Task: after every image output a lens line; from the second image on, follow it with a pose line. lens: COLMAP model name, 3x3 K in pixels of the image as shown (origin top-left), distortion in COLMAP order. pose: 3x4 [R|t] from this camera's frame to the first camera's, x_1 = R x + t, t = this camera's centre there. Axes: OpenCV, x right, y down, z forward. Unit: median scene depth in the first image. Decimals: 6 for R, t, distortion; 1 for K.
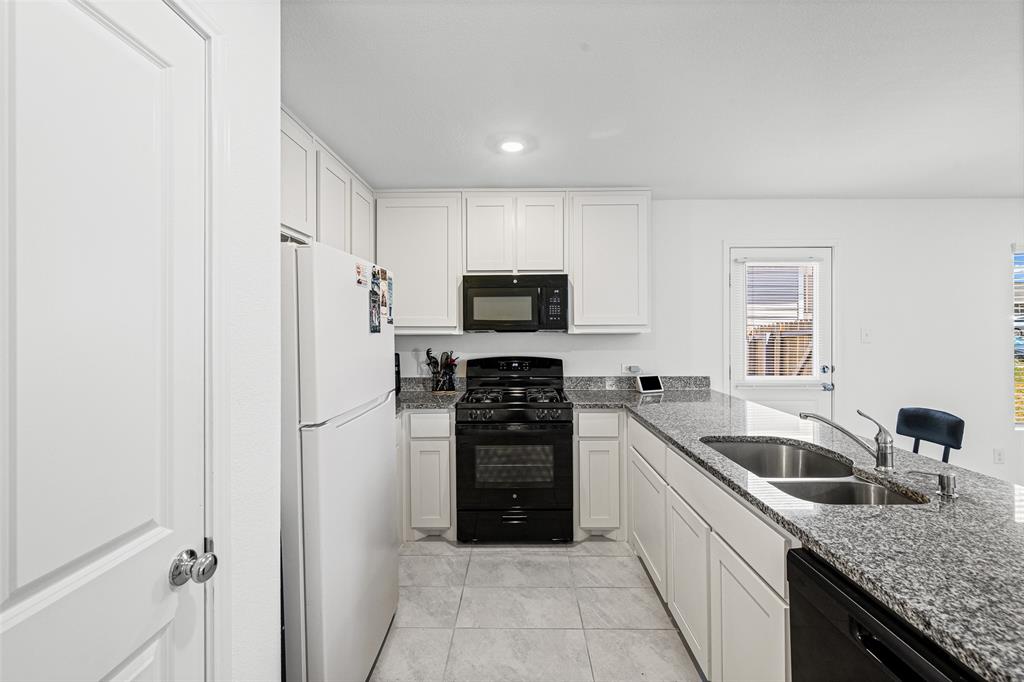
lens RADIAL K [[408.0, 0, 516.6], [0, 408.0, 331.2], [0, 0, 1]] dist [0.005416, 0.000108]
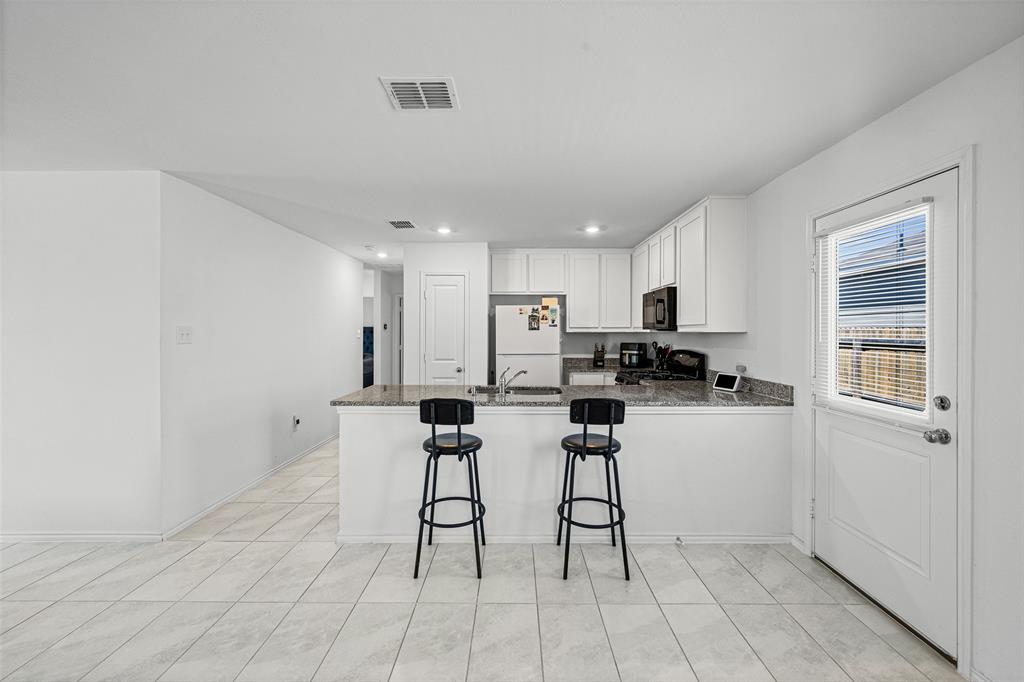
lens RADIAL K [[408.0, 0, 514.7], [0, 408.0, 333.5], [0, 0, 1]] dist [0.005416, 0.000108]
pose [[0.007852, 0.009061, -0.999928, 1.519647], [-0.004359, 0.999950, 0.009027, 0.001611], [0.999960, 0.004287, 0.007891, 0.531097]]
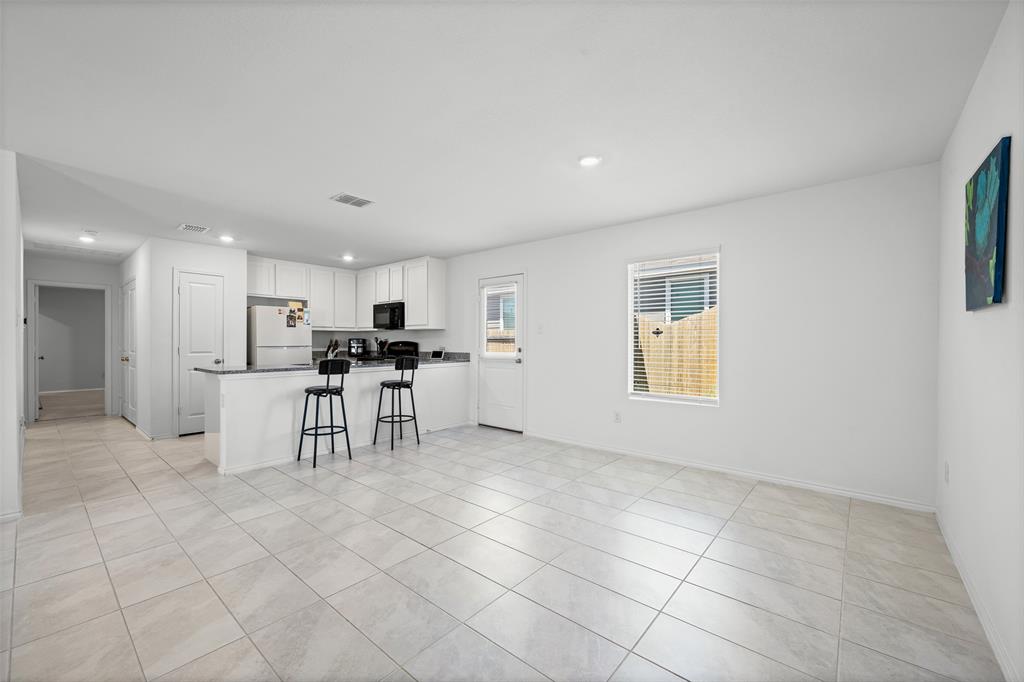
lens RADIAL K [[408.0, 0, 509.6], [0, 408.0, 344.6], [0, 0, 1]] dist [0.005416, 0.000108]
pose [[0.764833, 0.010469, -0.644144, 2.089232], [-0.007444, 0.999945, 0.007413, 0.071211], [0.644186, -0.000875, 0.764868, -0.294896]]
